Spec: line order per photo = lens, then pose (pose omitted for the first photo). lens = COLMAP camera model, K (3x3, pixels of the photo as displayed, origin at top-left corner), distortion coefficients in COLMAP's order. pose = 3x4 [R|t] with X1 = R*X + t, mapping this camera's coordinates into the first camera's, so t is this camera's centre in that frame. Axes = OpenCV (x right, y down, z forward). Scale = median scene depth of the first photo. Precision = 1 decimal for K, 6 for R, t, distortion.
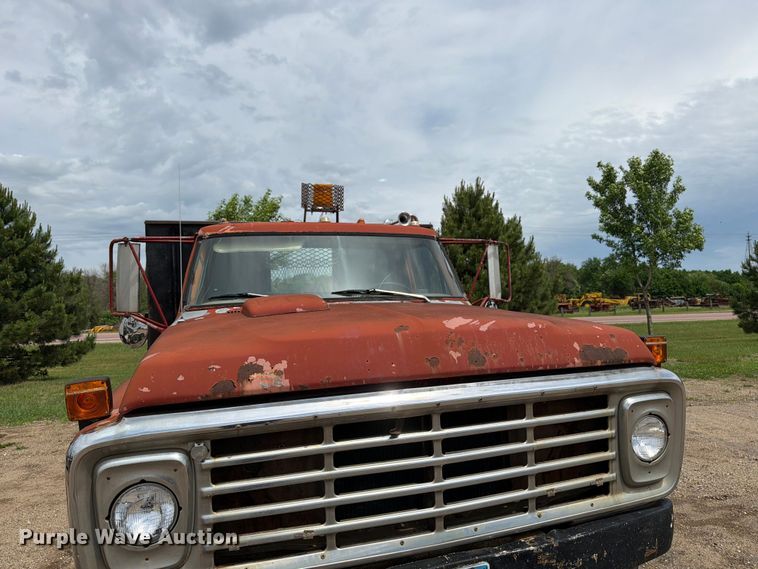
lens RADIAL K [[530.0, 0, 382.1], [0, 530.0, 281.7], [0, 0, 1]] dist [0.095313, -0.132397]
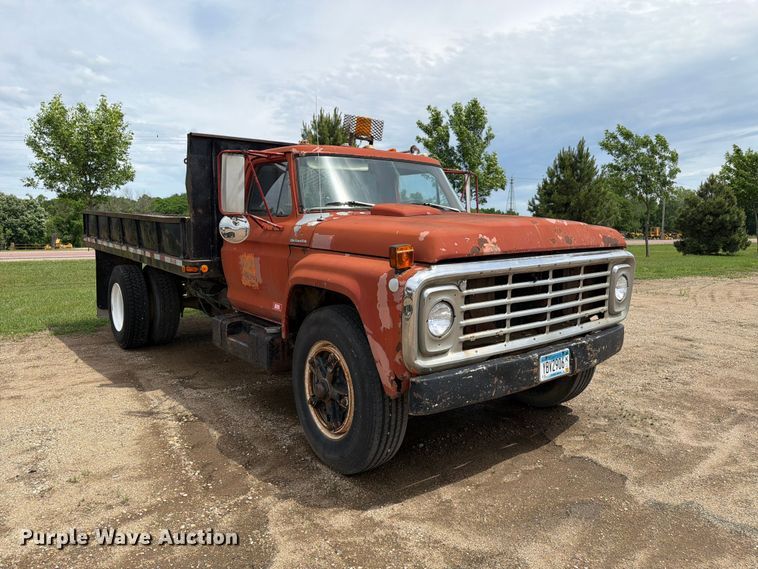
lens RADIAL K [[530.0, 0, 382.1], [0, 530.0, 281.7], [0, 0, 1]] dist [0.095313, -0.132397]
pose [[0.929690, -0.010500, 0.368193, -0.942429], [-0.038443, 0.991369, 0.125338, 0.072034], [-0.366331, -0.130680, 0.921262, -0.387075]]
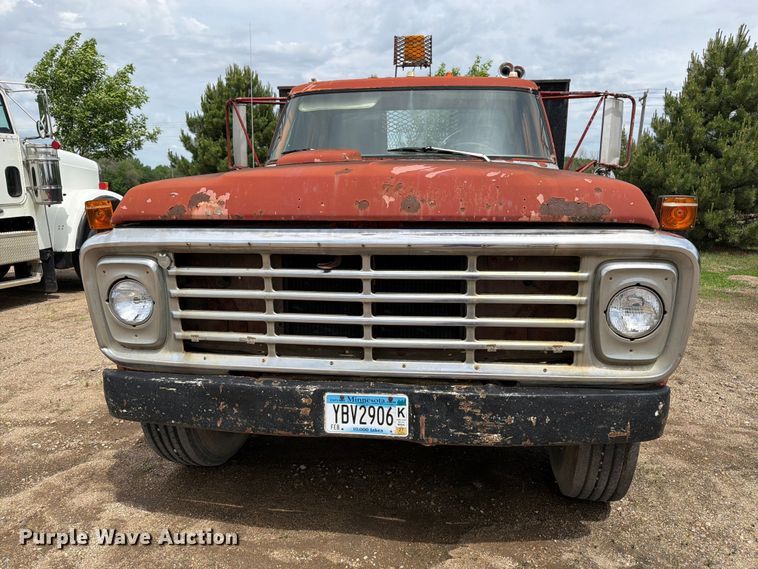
lens RADIAL K [[530.0, 0, 382.1], [0, 530.0, 281.7], [0, 0, 1]] dist [0.095313, -0.132397]
pose [[0.905100, 0.108267, -0.411185, 0.485318], [-0.017416, 0.975668, 0.218562, 0.063288], [0.424842, -0.190659, 0.884962, 0.081034]]
